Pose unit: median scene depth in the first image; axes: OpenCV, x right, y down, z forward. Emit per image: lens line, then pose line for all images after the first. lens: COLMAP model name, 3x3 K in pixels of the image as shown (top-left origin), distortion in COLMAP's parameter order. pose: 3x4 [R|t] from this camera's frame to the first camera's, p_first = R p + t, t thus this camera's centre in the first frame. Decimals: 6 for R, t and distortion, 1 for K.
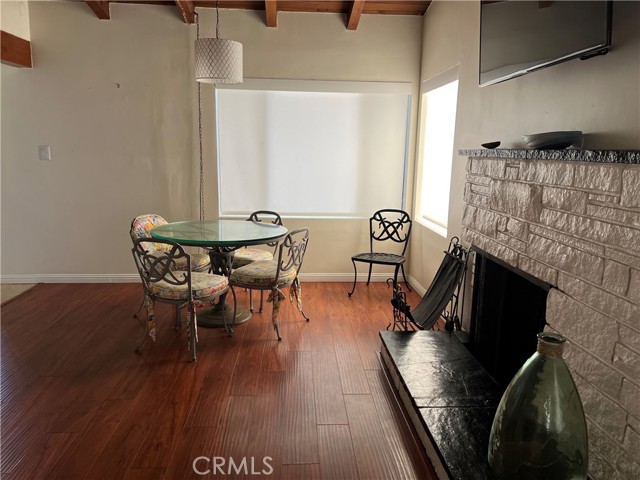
lens RADIAL K [[474.6, 0, 322.6], [0, 474.6, 240.5], [0, 0, 1]] dist [-0.003891, -0.020751]
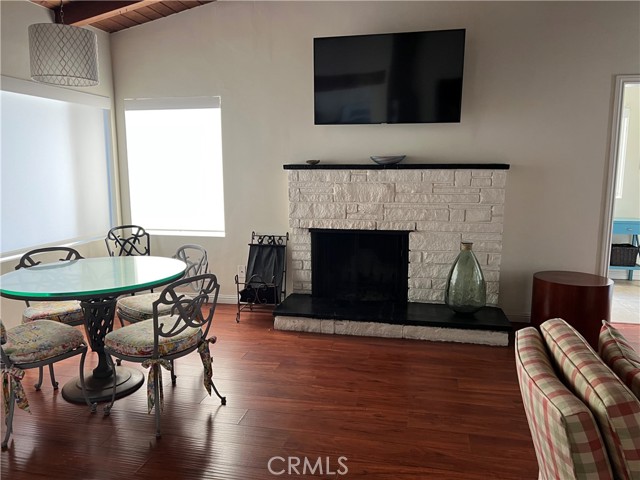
lens RADIAL K [[474.6, 0, 323.5], [0, 474.6, 233.9], [0, 0, 1]] dist [-0.003891, -0.020751]
pose [[0.270623, -0.155502, 0.950043, -0.689712], [0.185623, 0.976778, 0.107003, -0.079921], [-0.944620, 0.147392, 0.293203, 0.336090]]
